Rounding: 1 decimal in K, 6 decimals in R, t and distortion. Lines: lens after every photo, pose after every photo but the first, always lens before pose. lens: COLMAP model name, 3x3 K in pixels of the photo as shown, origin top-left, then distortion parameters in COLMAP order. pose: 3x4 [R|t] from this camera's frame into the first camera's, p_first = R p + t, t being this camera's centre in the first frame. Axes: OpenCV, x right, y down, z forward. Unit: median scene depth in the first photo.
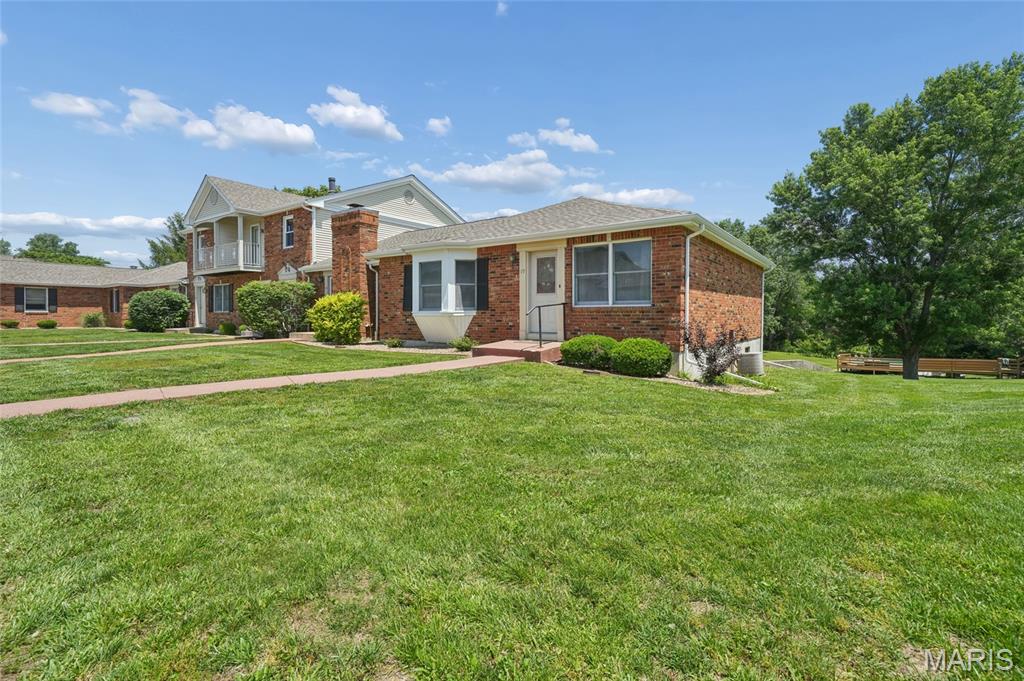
lens RADIAL K [[459.6, 0, 510.5], [0, 459.6, 340.9], [0, 0, 1]] dist [0.000657, 0.000340]
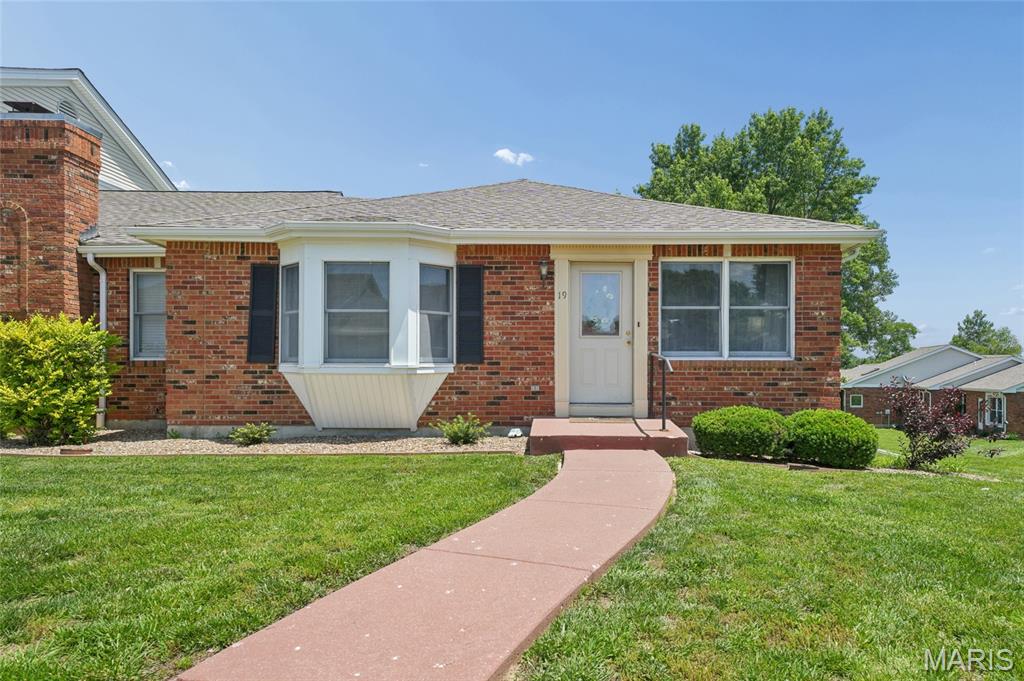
lens RADIAL K [[666.7, 0, 512.9], [0, 666.7, 397.0], [0, 0, 1]] dist [0.015897, 0.002254]
pose [[0.816026, -0.021450, 0.577617, -0.464697], [0.028881, 0.999576, -0.003681, -0.023925], [-0.577294, 0.019686, 0.816299, 0.347386]]
